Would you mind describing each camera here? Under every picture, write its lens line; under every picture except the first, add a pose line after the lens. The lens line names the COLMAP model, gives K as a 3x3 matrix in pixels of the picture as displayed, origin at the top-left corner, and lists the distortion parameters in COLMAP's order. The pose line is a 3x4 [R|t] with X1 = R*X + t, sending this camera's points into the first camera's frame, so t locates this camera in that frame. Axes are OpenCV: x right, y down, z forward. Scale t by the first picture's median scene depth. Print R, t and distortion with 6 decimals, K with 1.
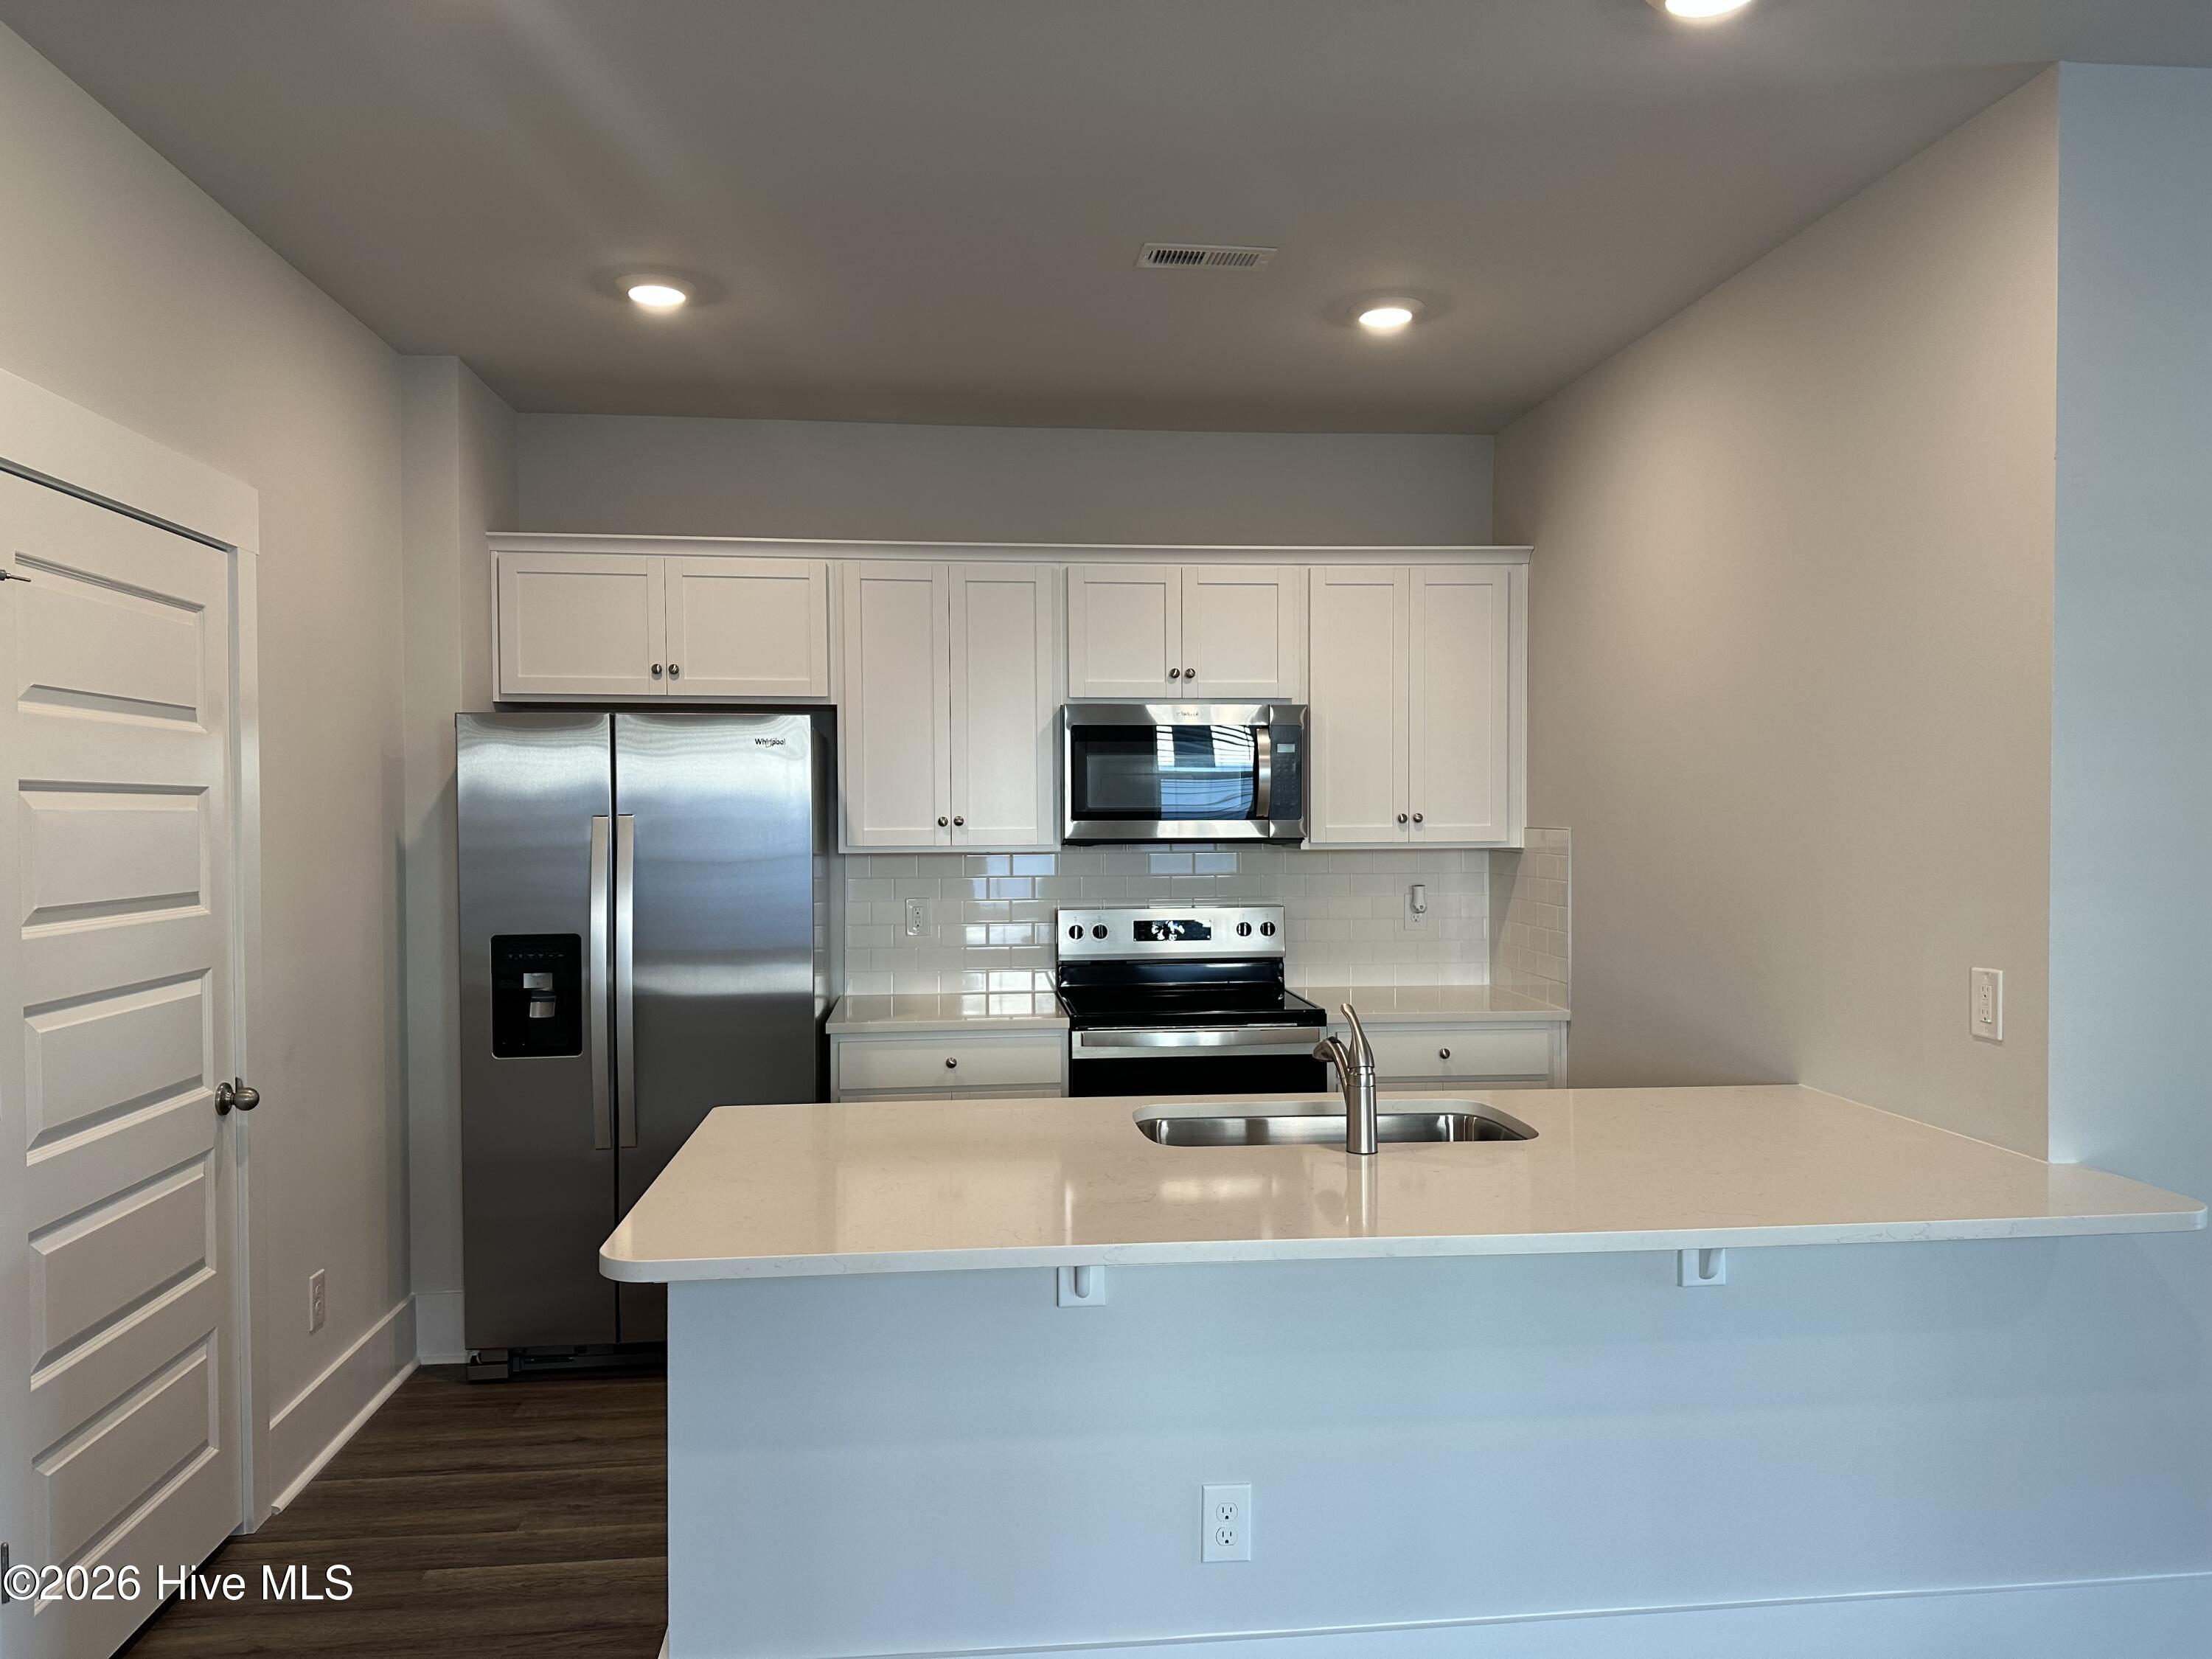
lens RADIAL K [[1518.6, 0, 1106.0], [0, 1518.6, 829.5], [0, 0, 1]] dist [0.064192, -0.005395]
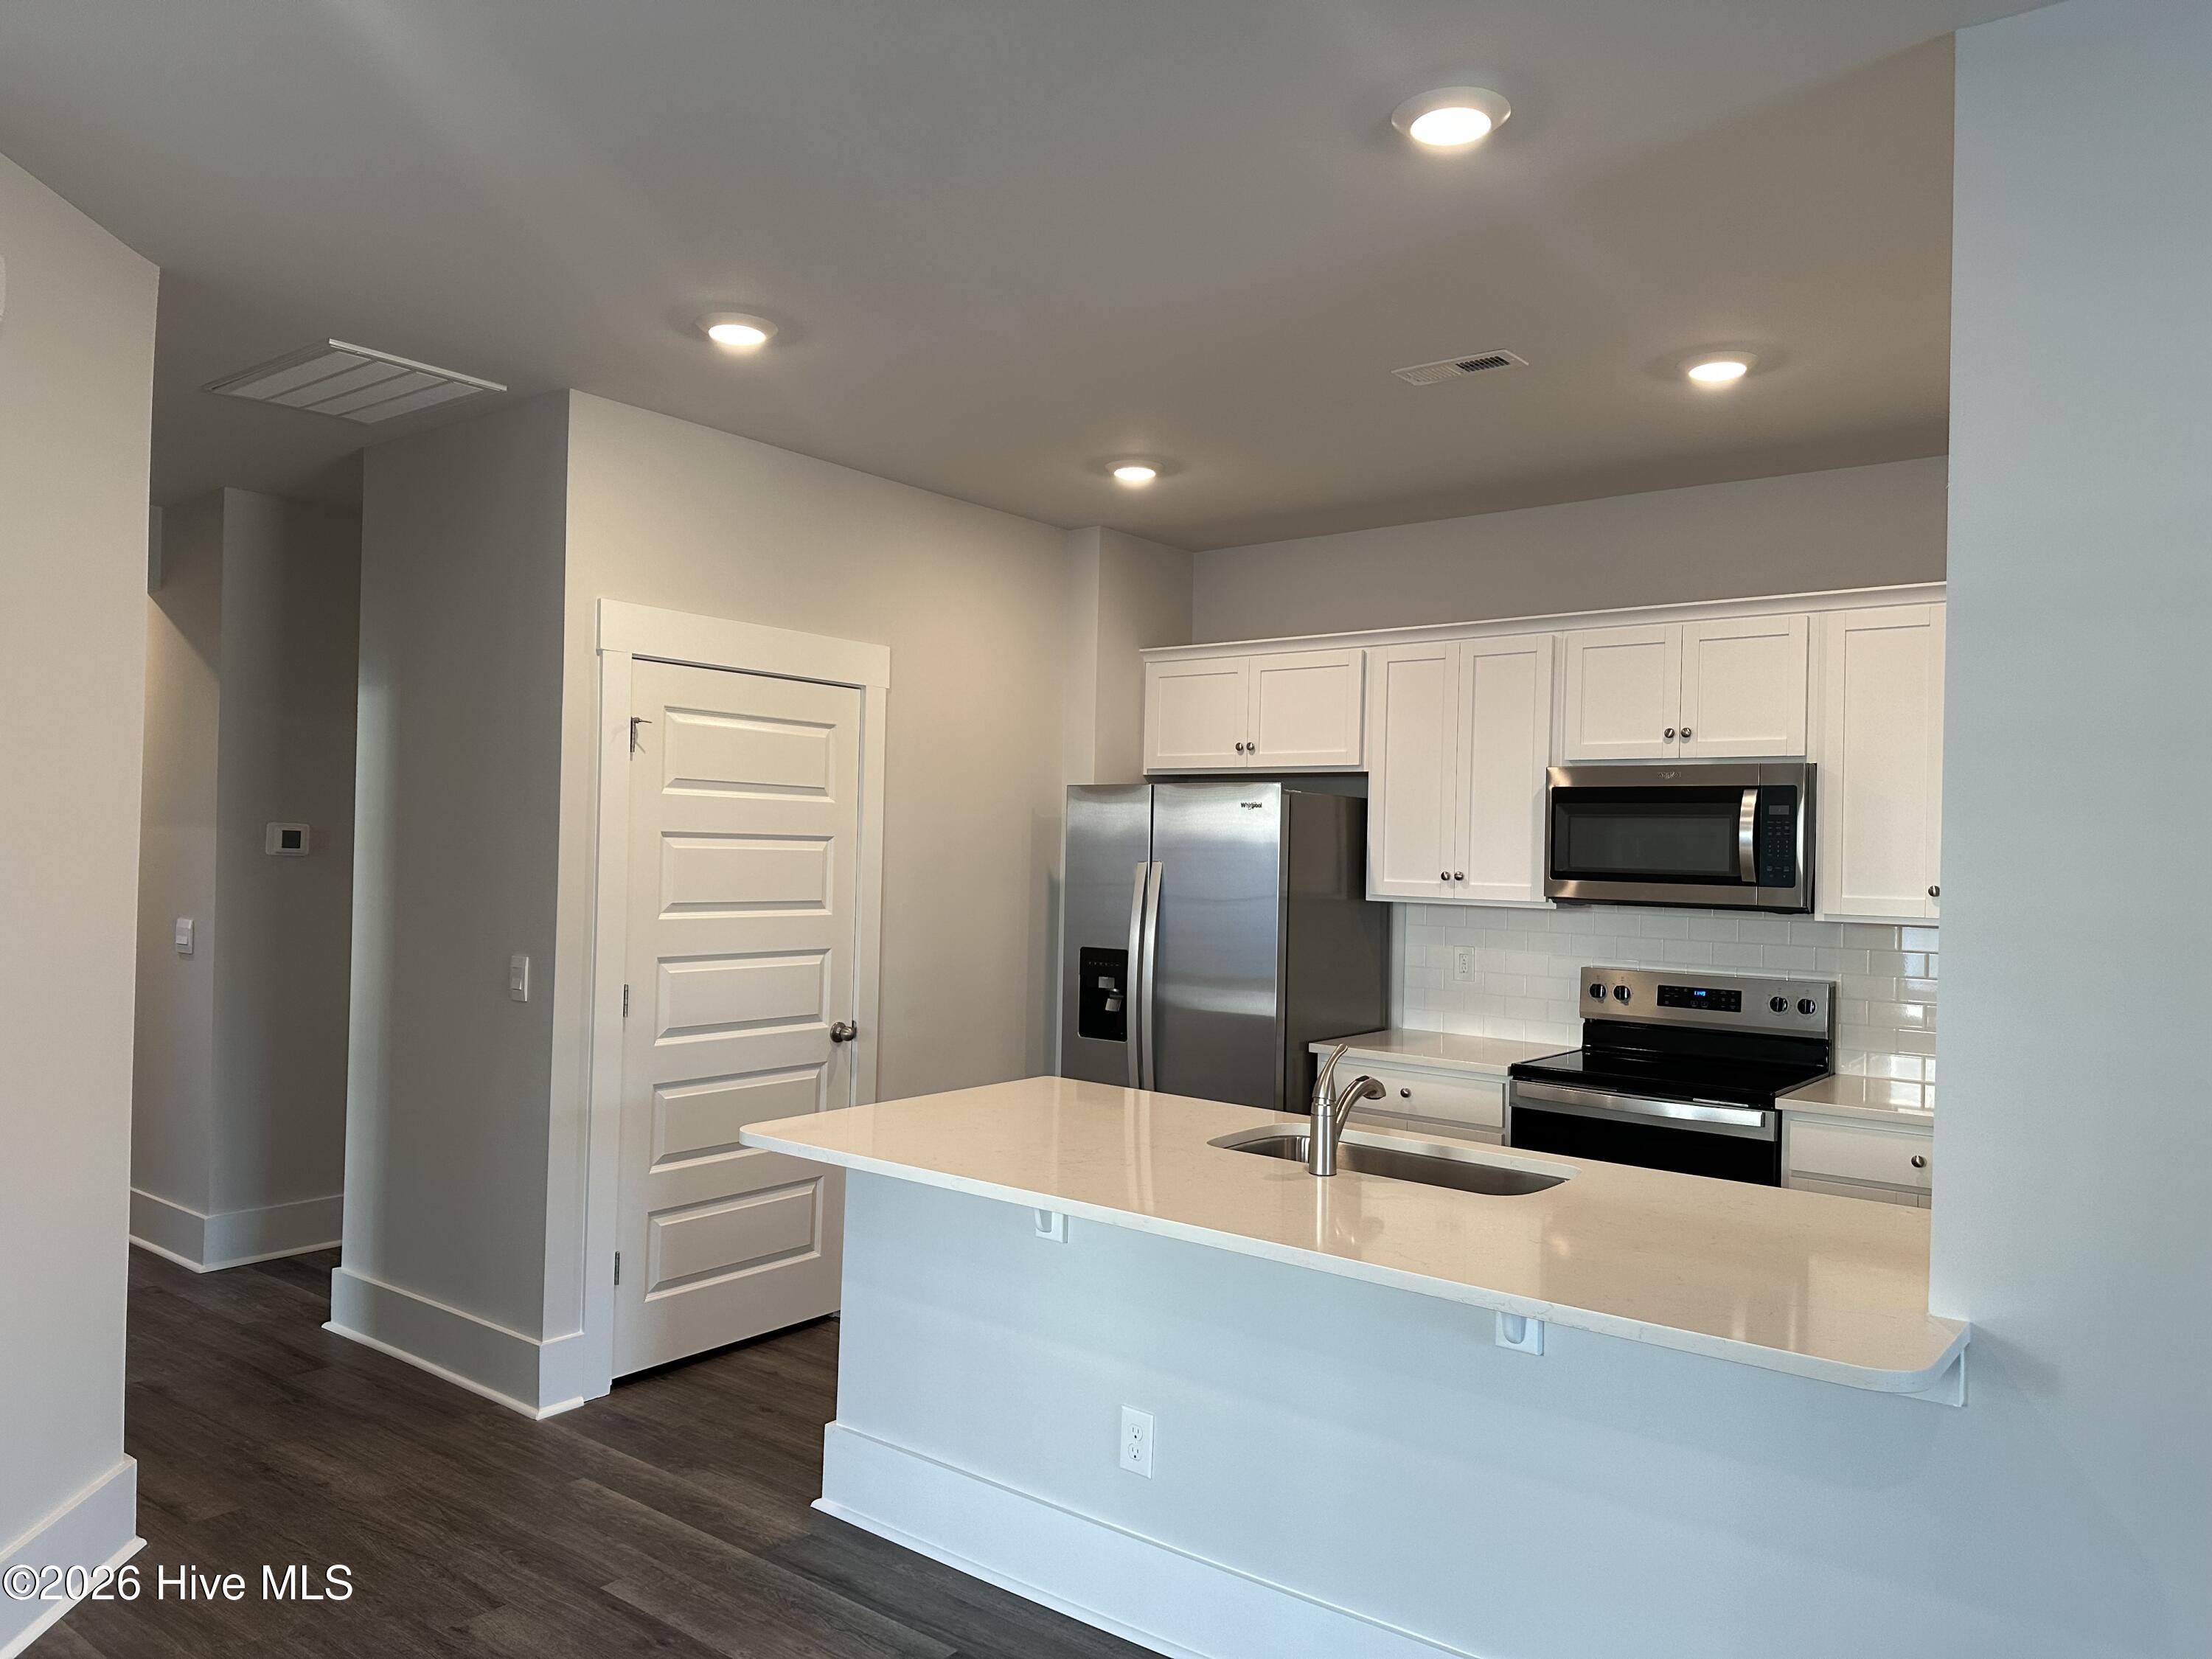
lens RADIAL K [[1518.6, 0, 1106.0], [0, 1518.6, 829.5], [0, 0, 1]] dist [0.064192, -0.005395]
pose [[0.712136, 0.009027, -0.701983, 0.555094], [-0.035156, 0.999121, -0.022816, -0.006282], [0.701160, 0.040927, 0.711828, 0.053303]]
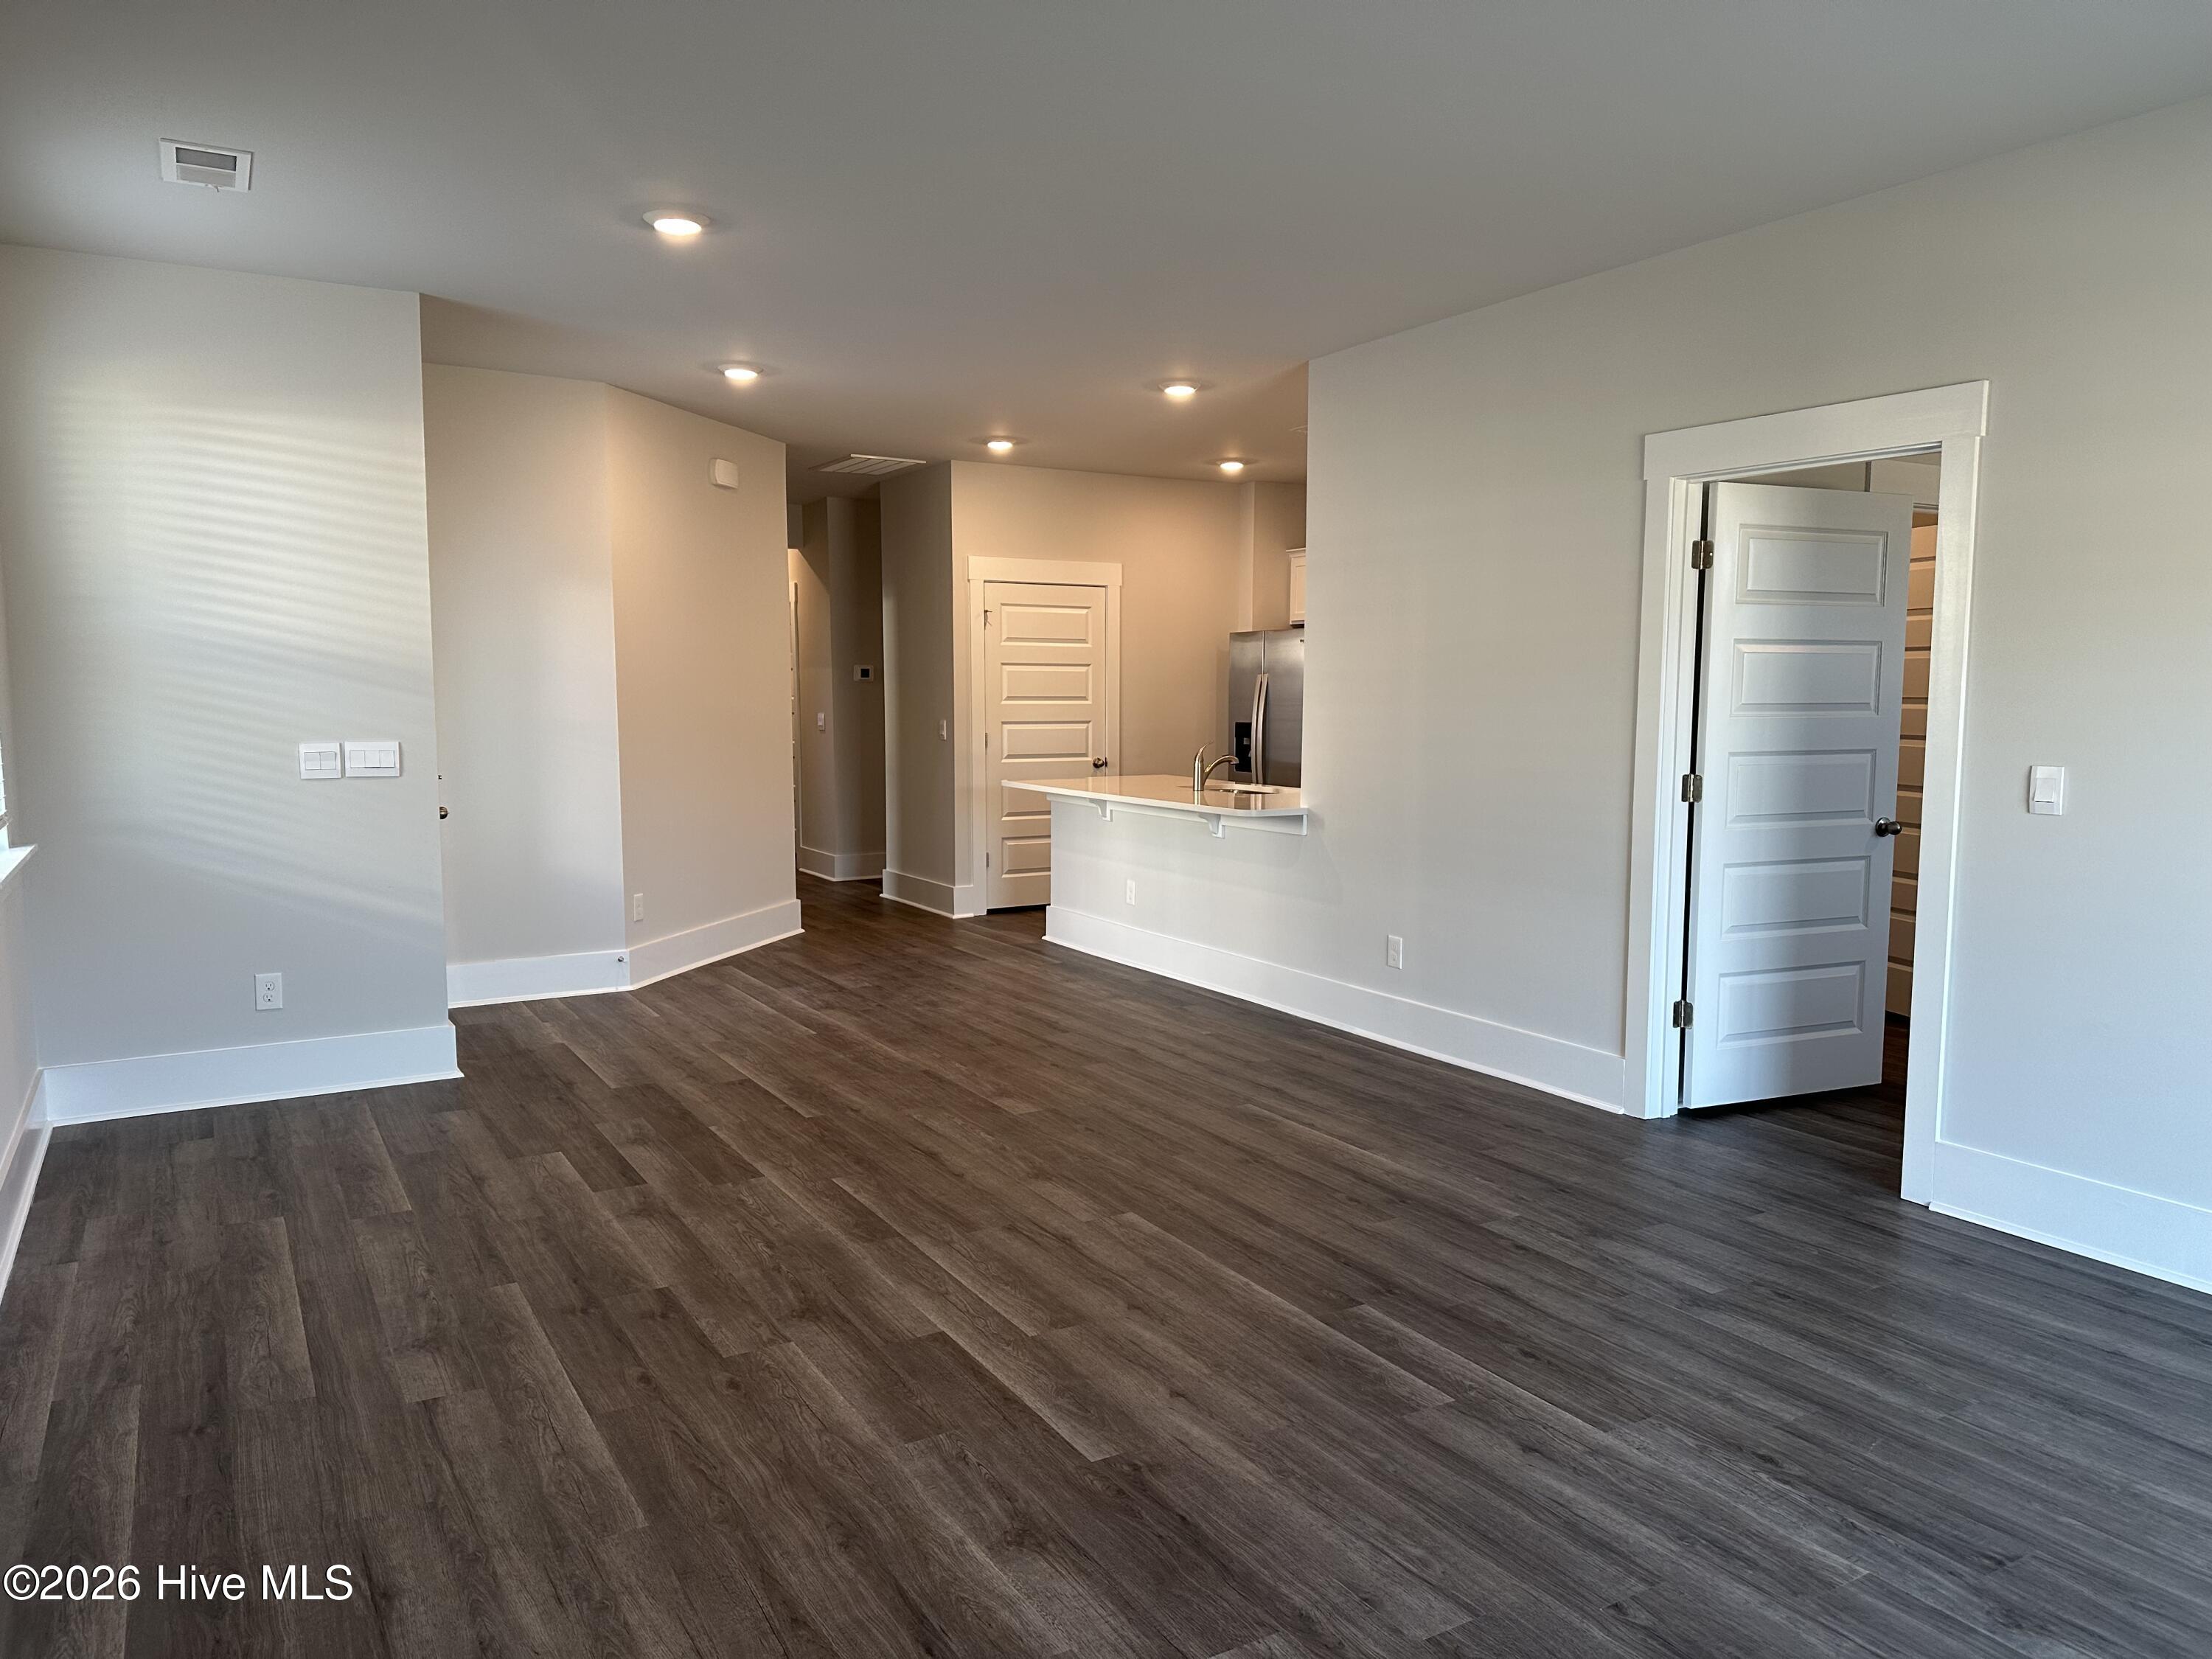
lens RADIAL K [[1518.6, 0, 1106.0], [0, 1518.6, 829.5], [0, 0, 1]] dist [0.064192, -0.005395]
pose [[0.412227, 0.091215, -0.906503, 1.734387], [-0.018103, 0.995599, 0.091948, 0.018063], [0.910901, -0.021492, 0.412064, -0.203756]]
